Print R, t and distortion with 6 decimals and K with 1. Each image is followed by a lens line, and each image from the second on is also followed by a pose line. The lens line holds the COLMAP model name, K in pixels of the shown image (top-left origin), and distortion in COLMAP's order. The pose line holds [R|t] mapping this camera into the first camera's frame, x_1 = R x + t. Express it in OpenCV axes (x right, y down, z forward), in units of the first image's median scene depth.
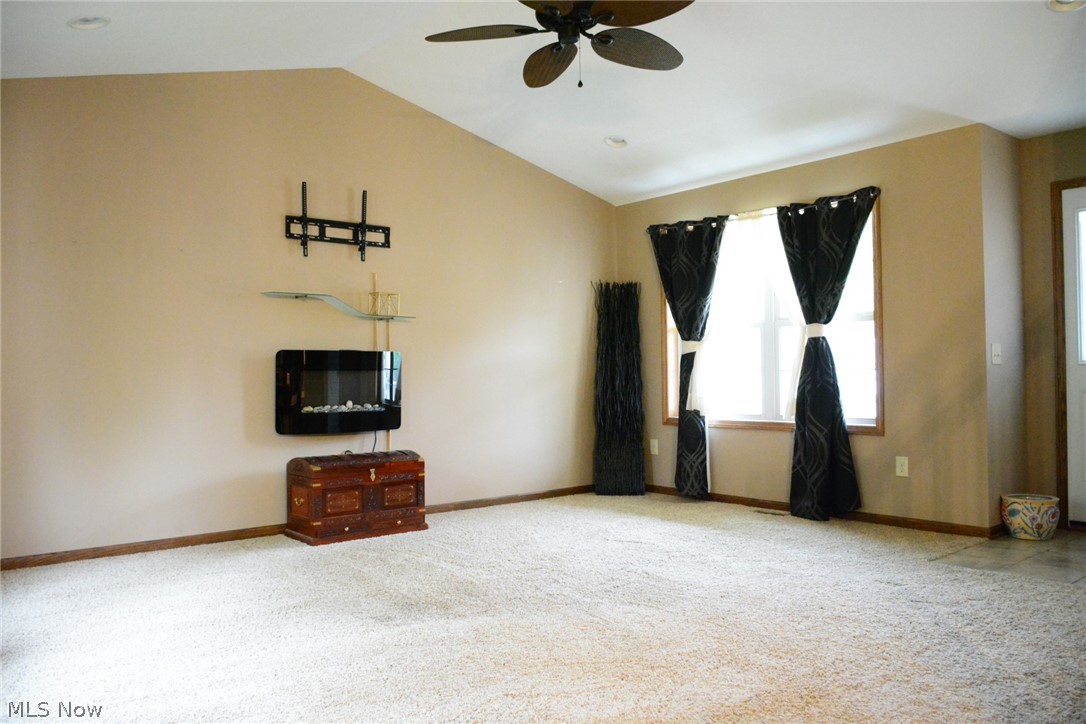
lens RADIAL K [[824.6, 0, 543.0], [0, 824.6, 362.0], [0, 0, 1]] dist [-0.040736, -0.003509]
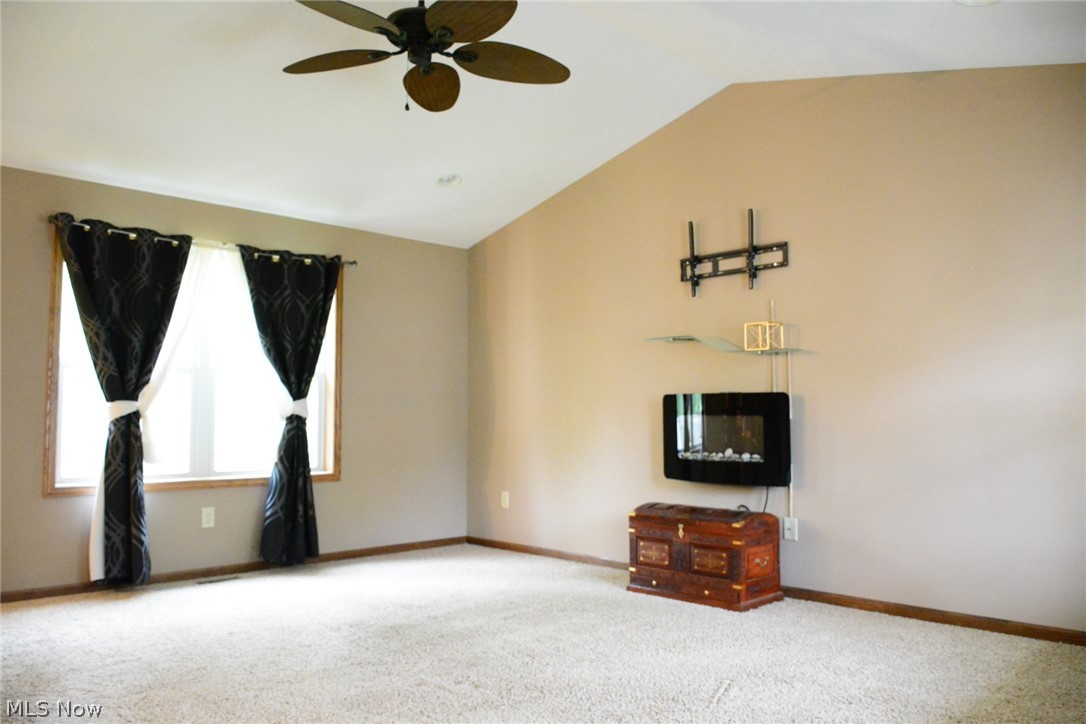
lens RADIAL K [[824.0, 0, 543.0], [0, 824.0, 362.0], [0, 0, 1]] dist [-0.022669, -0.000547]
pose [[0.079134, -0.058491, -0.995147, 0.652019], [0.015408, 0.998230, -0.057447, 0.001201], [0.996745, -0.010787, 0.079895, 0.733979]]
